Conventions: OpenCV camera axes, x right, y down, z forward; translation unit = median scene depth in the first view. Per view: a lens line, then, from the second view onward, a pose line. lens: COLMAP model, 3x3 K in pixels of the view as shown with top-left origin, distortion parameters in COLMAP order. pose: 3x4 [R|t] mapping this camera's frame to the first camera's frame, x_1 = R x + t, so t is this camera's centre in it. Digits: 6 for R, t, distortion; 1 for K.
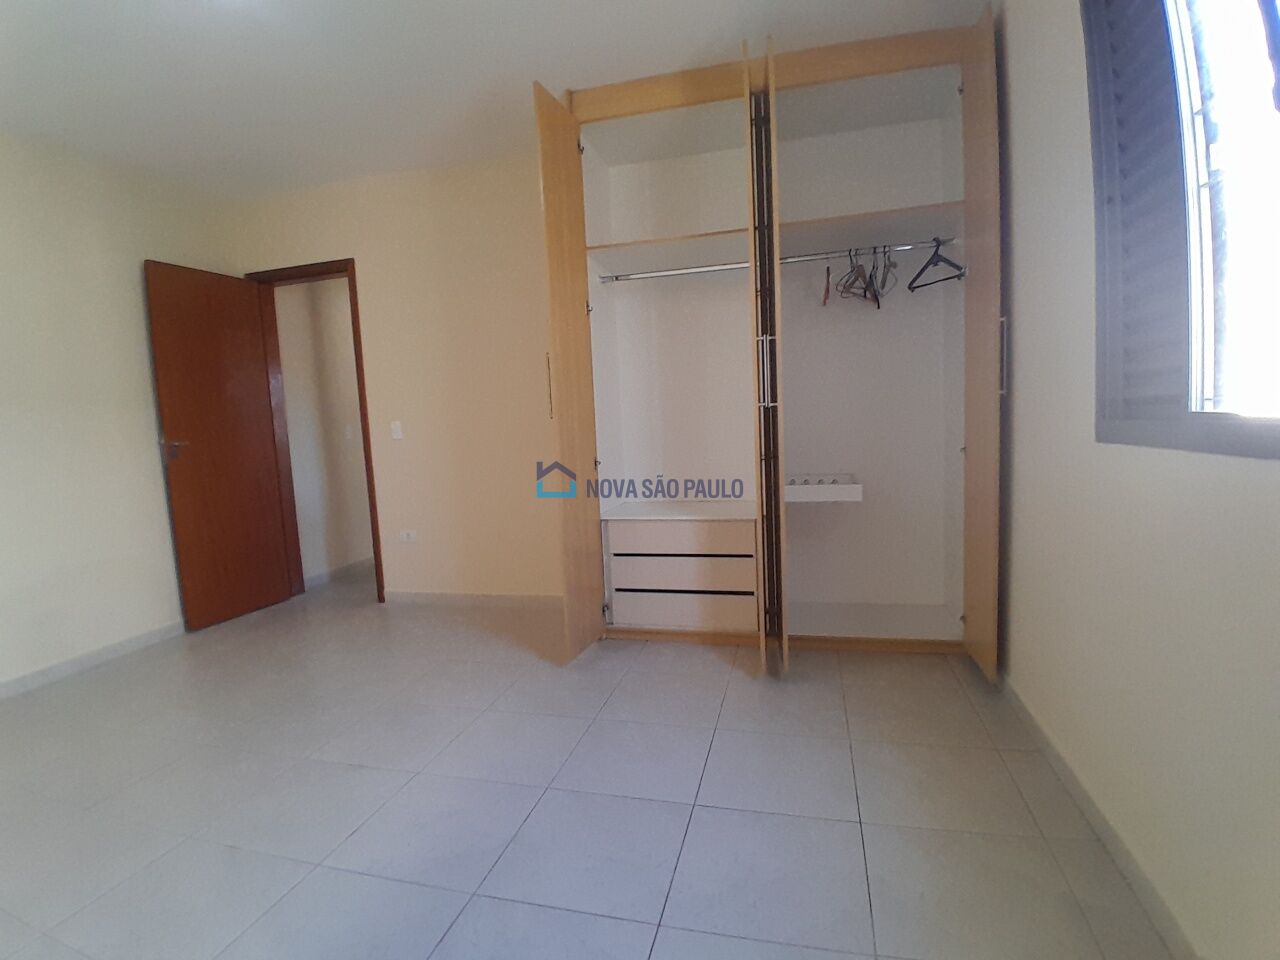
lens RADIAL K [[633.5, 0, 644.4], [0, 633.5, 487.4], [0, 0, 1]] dist [0.000754, -0.043123]
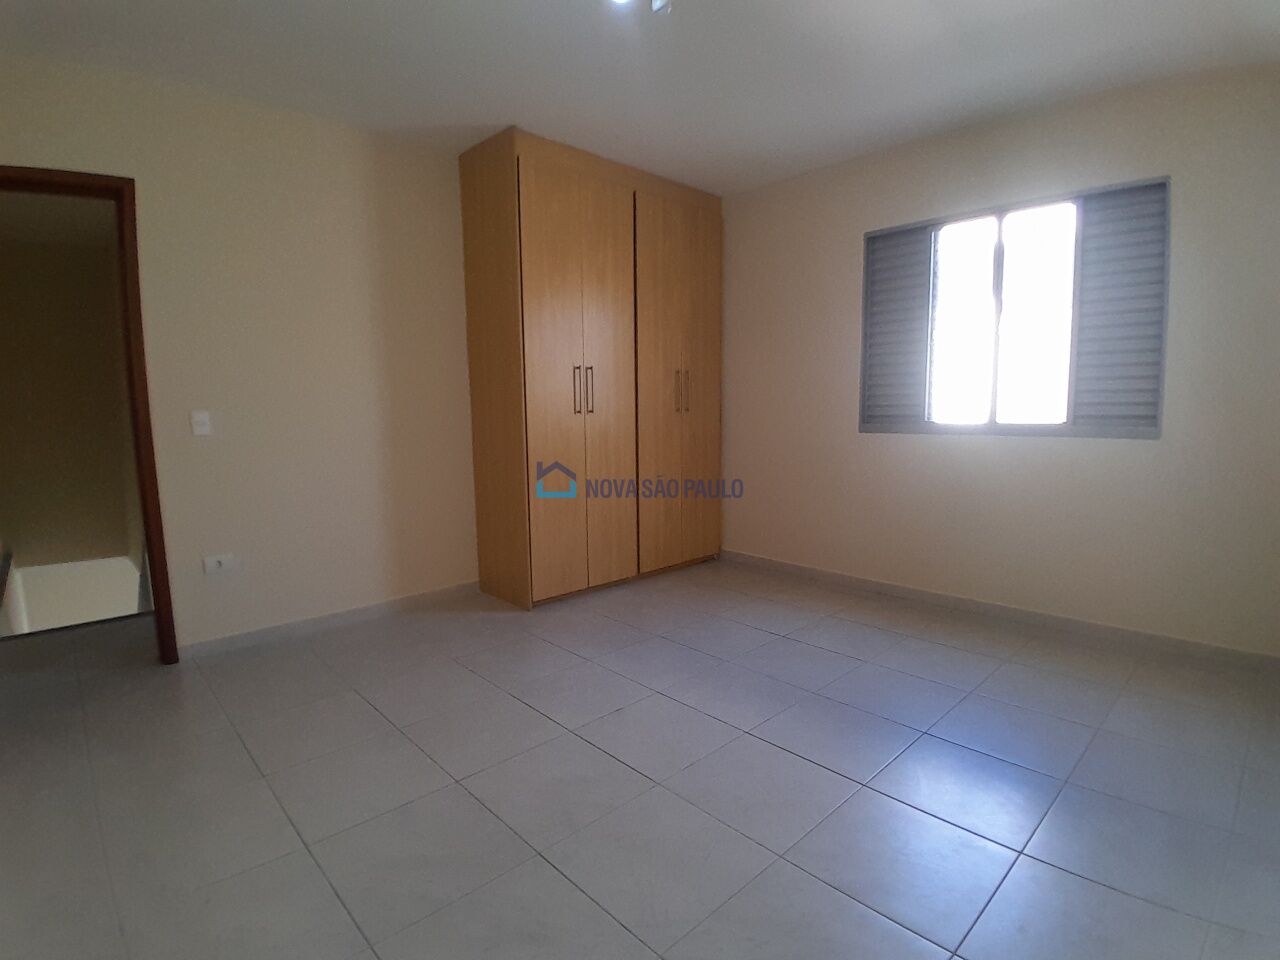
lens RADIAL K [[633.5, 0, 644.4], [0, 633.5, 487.4], [0, 0, 1]] dist [0.000754, -0.043123]
pose [[0.525665, -0.071009, 0.847723, -0.923194], [0.071086, 0.996691, 0.039408, -0.009078], [-0.847716, 0.039546, 0.528974, 0.207011]]
